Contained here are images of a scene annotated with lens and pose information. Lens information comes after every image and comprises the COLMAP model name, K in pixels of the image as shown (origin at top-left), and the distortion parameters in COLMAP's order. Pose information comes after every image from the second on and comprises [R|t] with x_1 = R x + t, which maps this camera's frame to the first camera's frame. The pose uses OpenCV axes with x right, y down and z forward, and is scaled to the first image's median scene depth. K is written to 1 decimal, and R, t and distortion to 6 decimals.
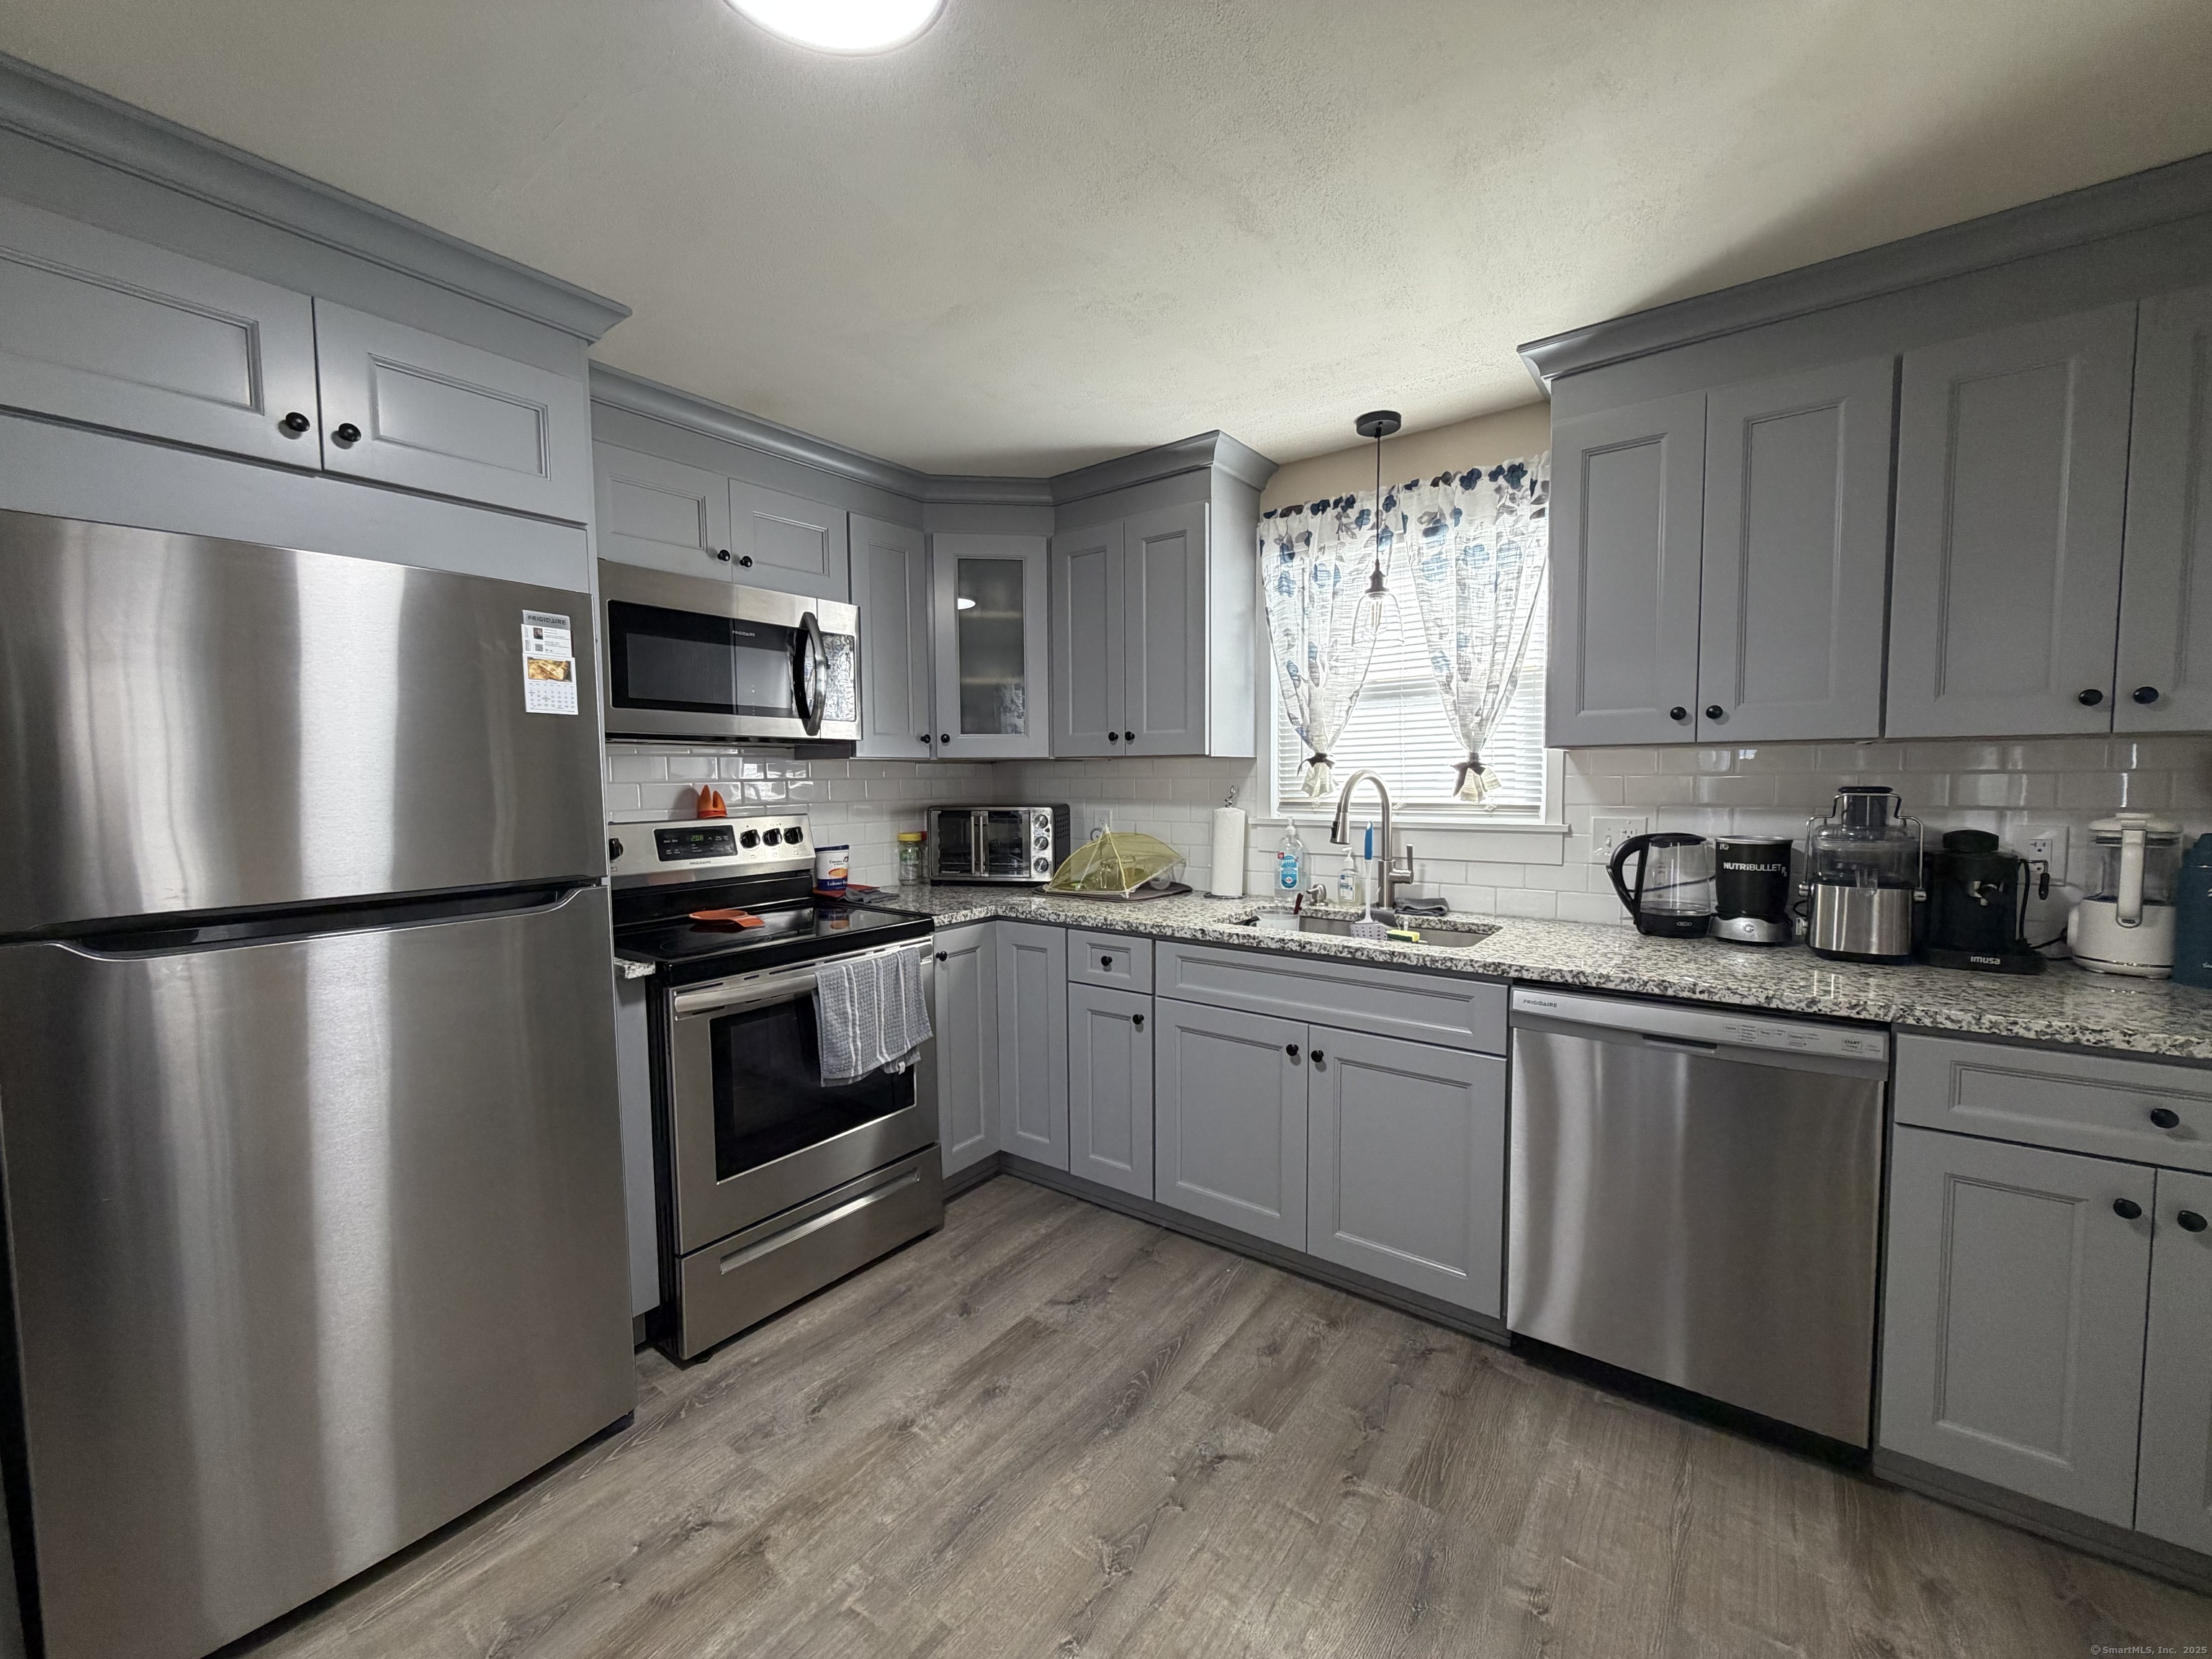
lens RADIAL K [[880.1, 0, 1110.6], [0, 880.1, 826.3], [0, 0, 1]] dist [0.000198, 0.000301]
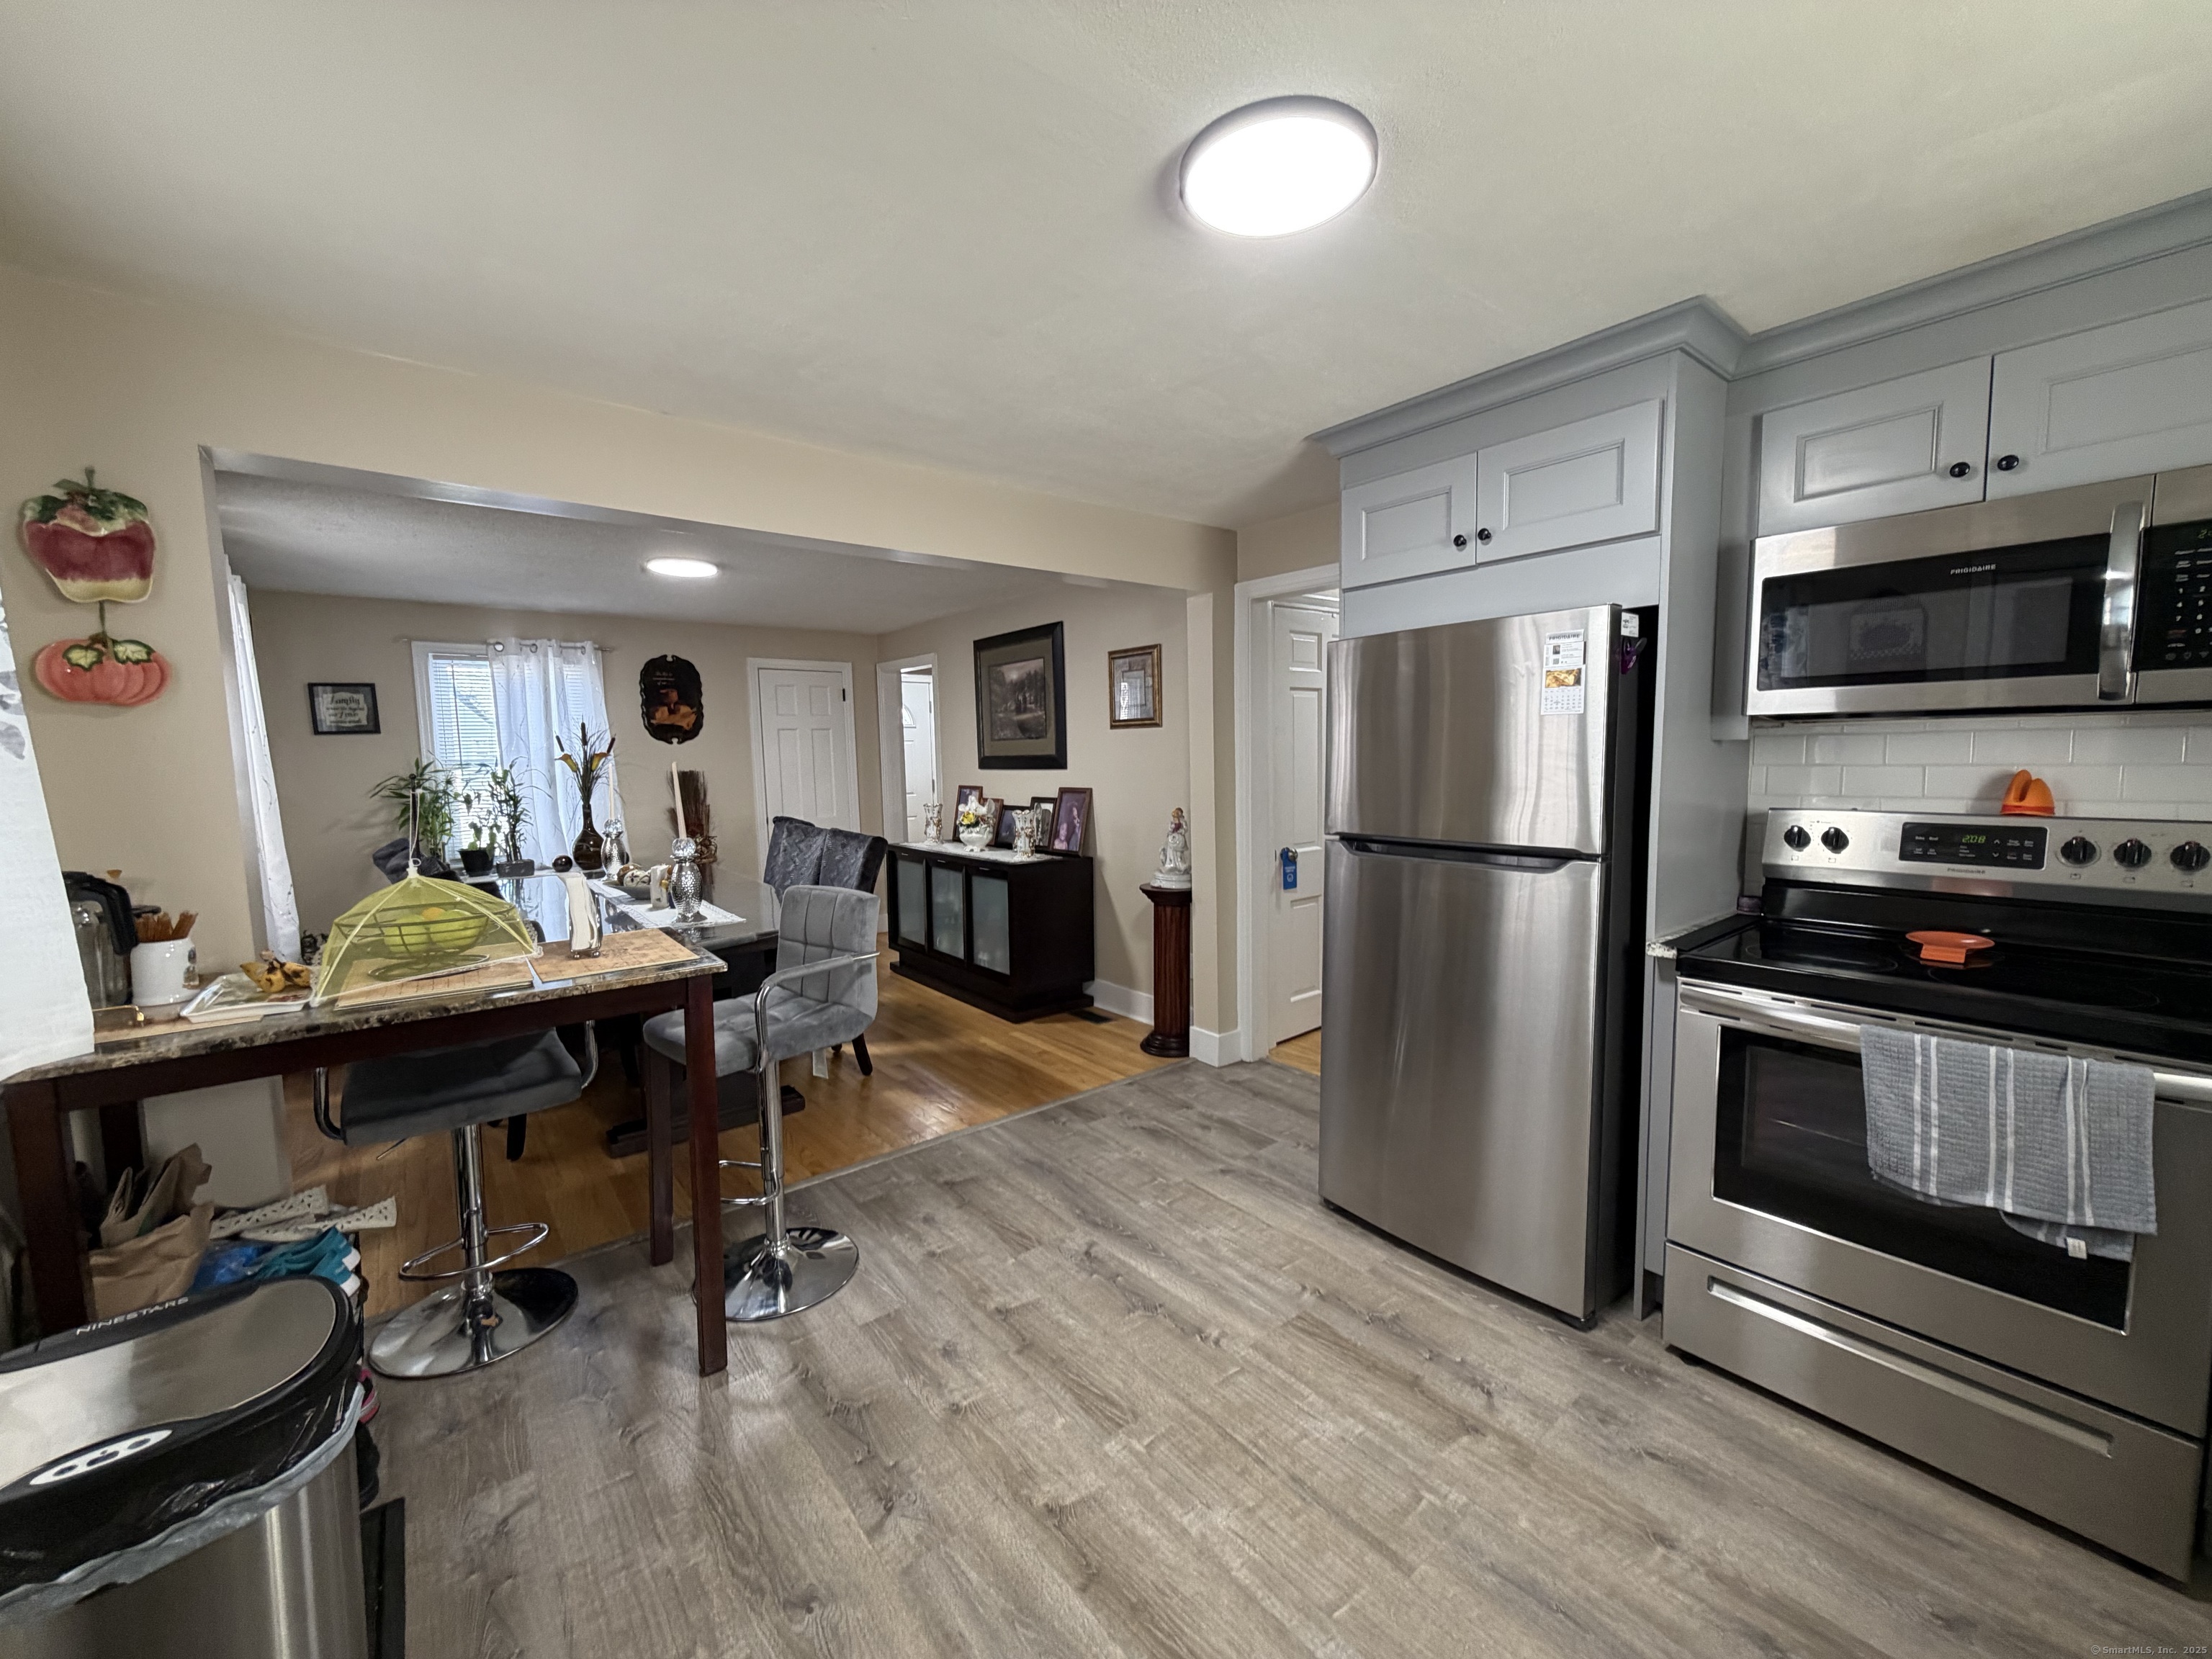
lens RADIAL K [[870.6, 0, 1110.3], [0, 870.6, 837.7], [0, 0, 1]] dist [0.000550, 0.000208]
pose [[-0.250570, 0.103182, -0.962584, 0.536733], [-0.035706, 0.992642, 0.115699, -0.058732], [0.967440, 0.063360, -0.245043, 0.542884]]
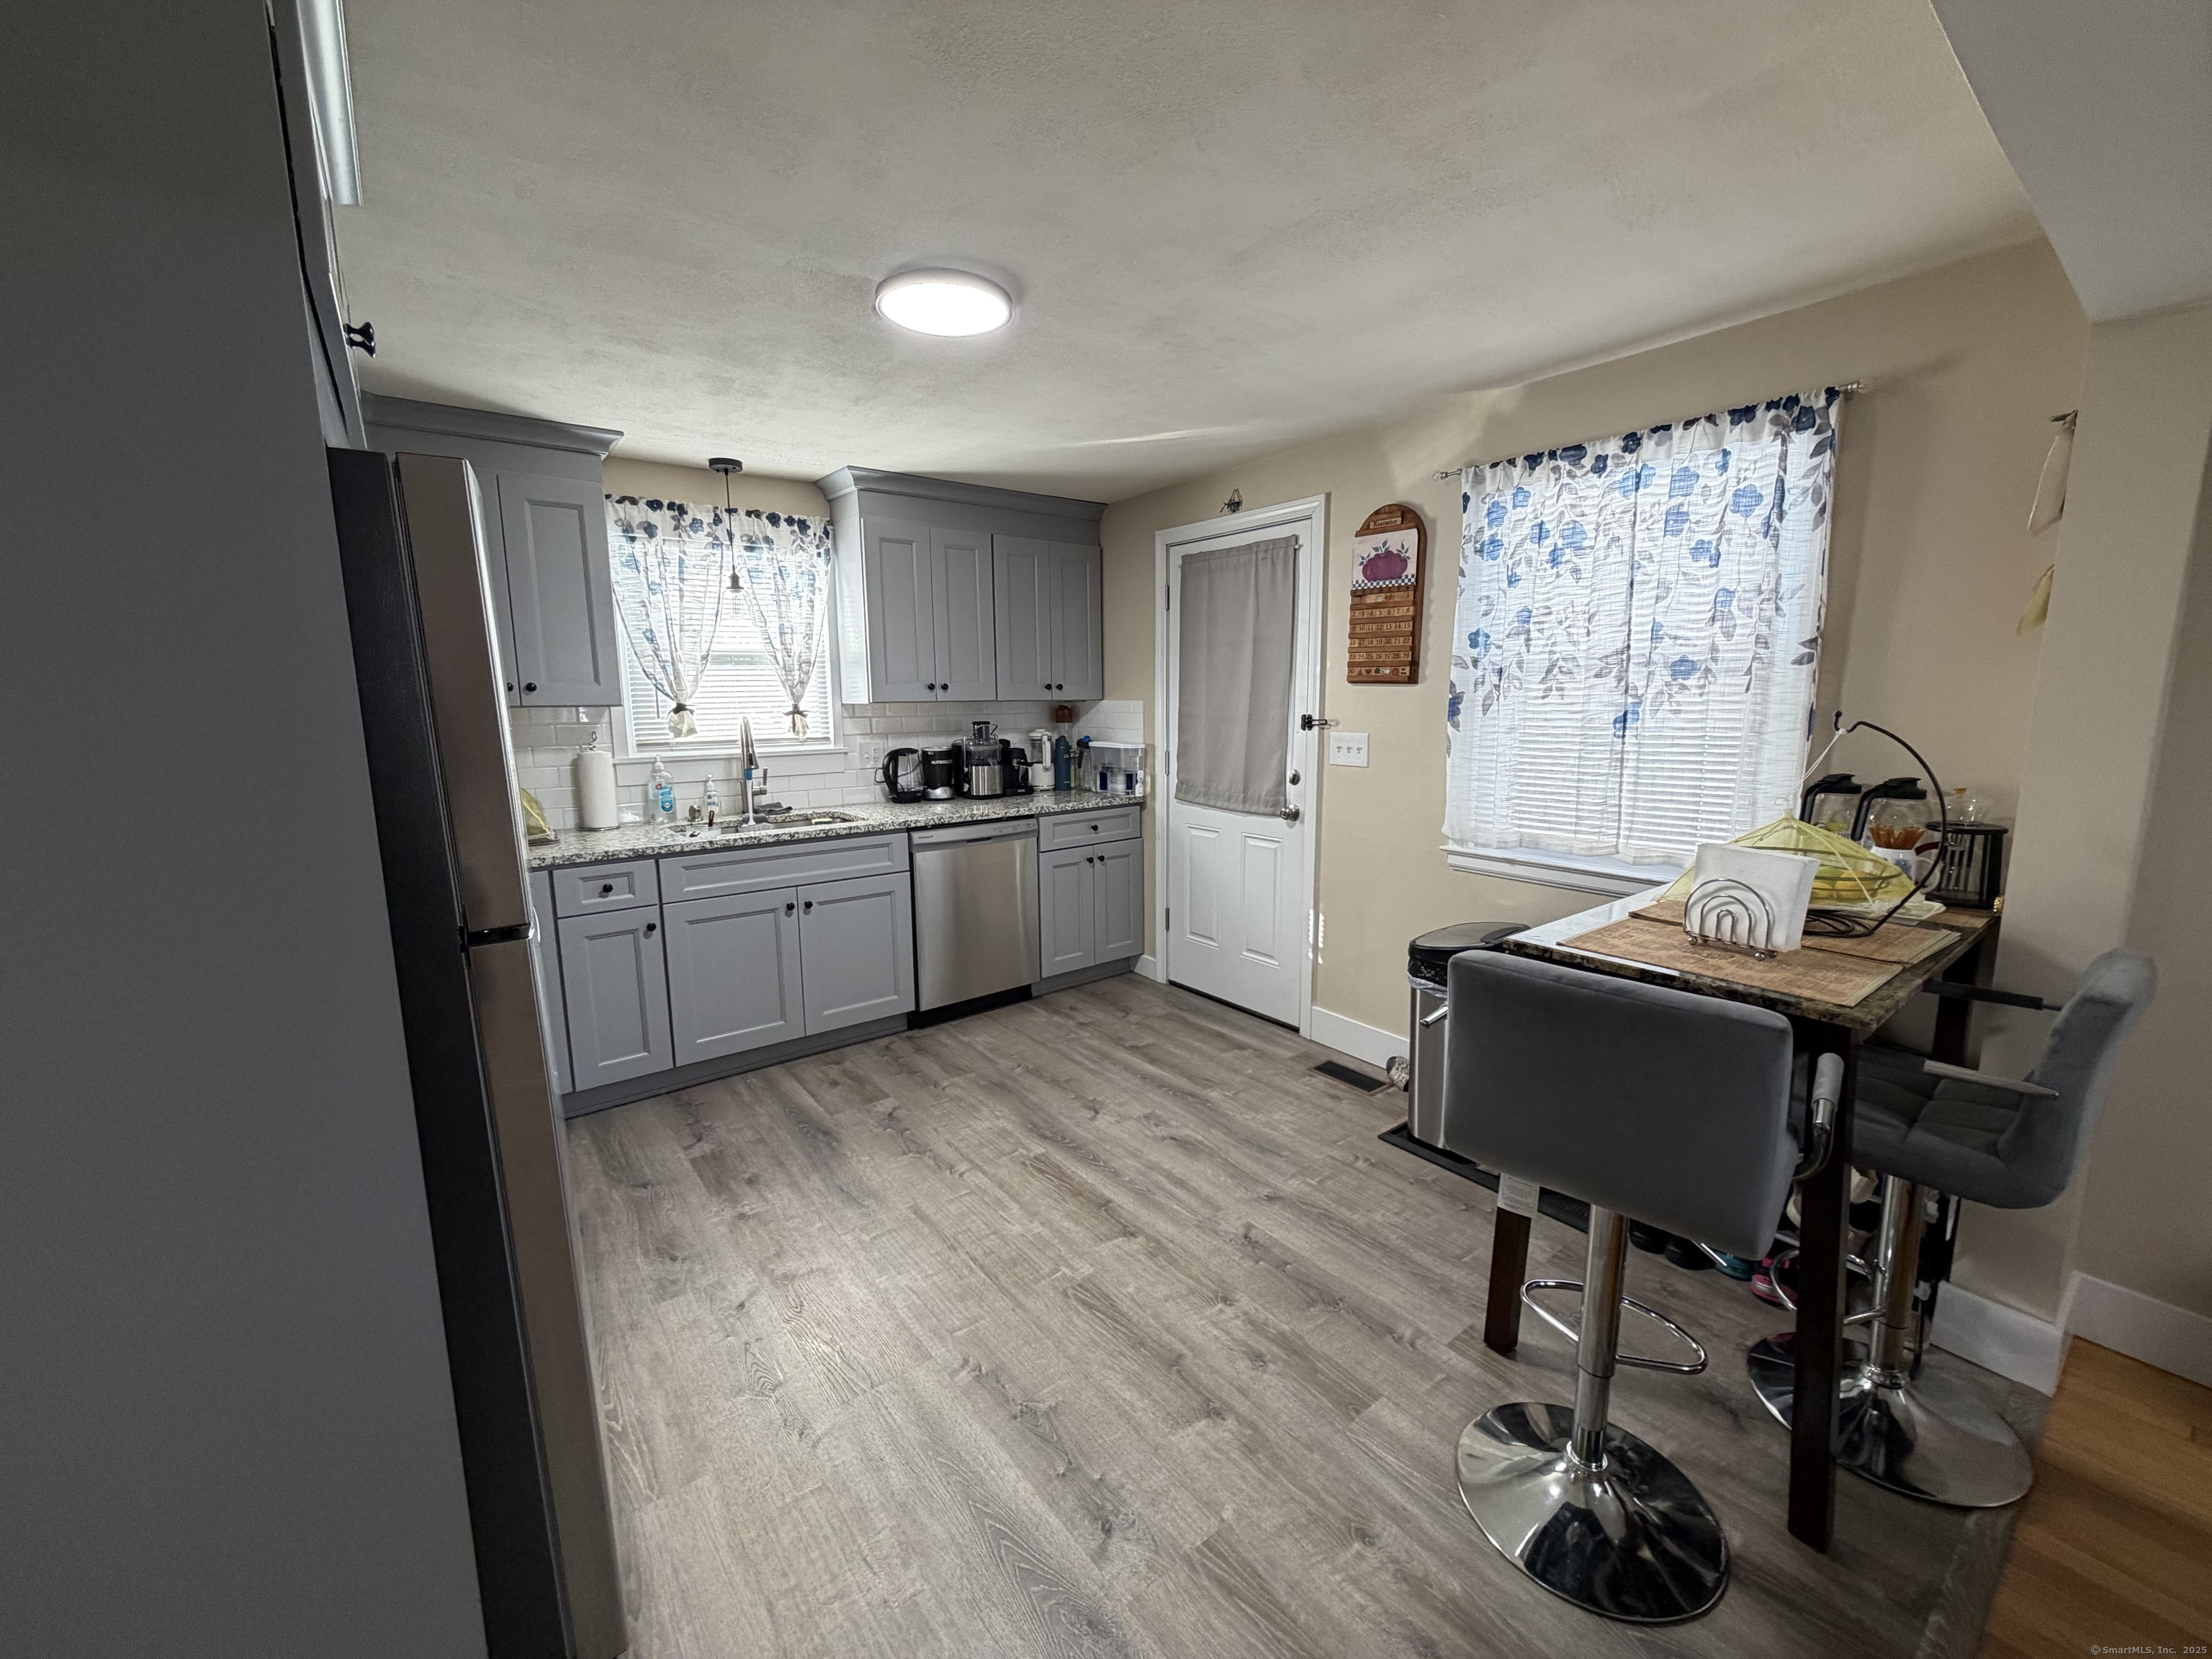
lens RADIAL K [[880.1, 0, 1110.6], [0, 880.1, 826.3], [0, 0, 1]] dist [0.000198, 0.000301]
pose [[0.270376, -0.137267, 0.952919, -1.077501], [0.063161, 0.990180, 0.124713, -0.034103], [-0.960681, 0.026468, 0.276391, 0.060467]]
